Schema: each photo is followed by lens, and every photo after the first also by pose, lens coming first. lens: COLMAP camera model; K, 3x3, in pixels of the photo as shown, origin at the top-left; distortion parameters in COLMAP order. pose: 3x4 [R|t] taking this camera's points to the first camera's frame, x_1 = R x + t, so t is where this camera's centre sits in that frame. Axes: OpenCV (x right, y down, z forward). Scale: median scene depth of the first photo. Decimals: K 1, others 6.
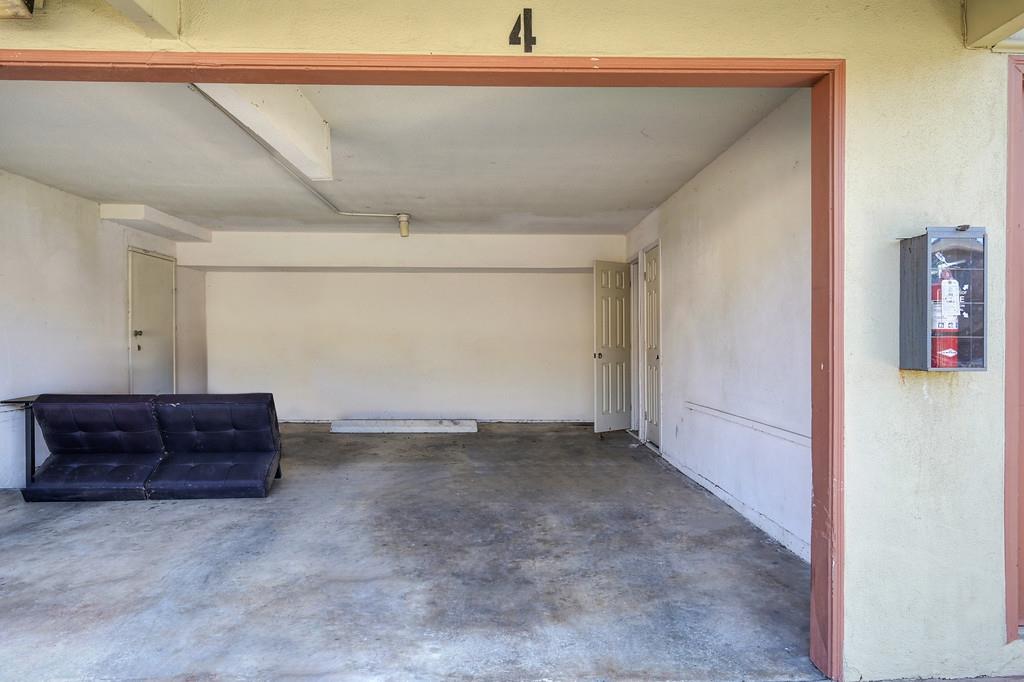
lens RADIAL K [[662.6, 0, 512.0], [0, 662.6, 341.0], [0, 0, 1]] dist [-0.009561, -0.001647]
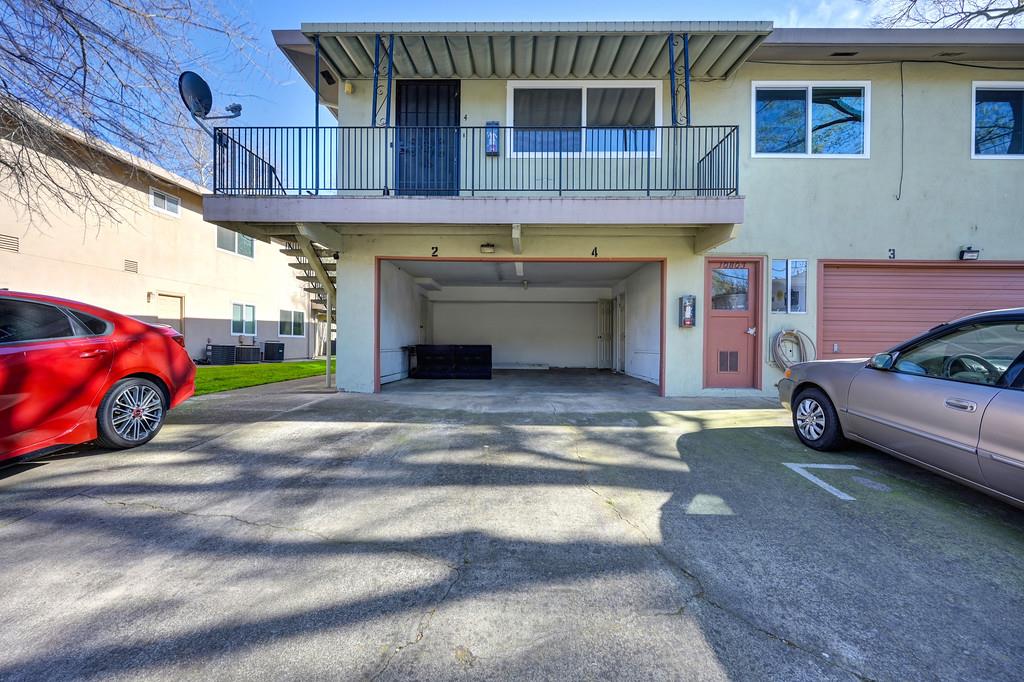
lens RADIAL K [[402.5, 0, 516.1], [0, 402.5, 342.3], [0, 0, 1]] dist [0.000752, -0.000158]
pose [[0.998841, 0.007054, -0.047620, -0.131623], [-0.007192, 0.999970, -0.002732, 0.055902], [0.047599, 0.003072, 0.998862, -0.609737]]
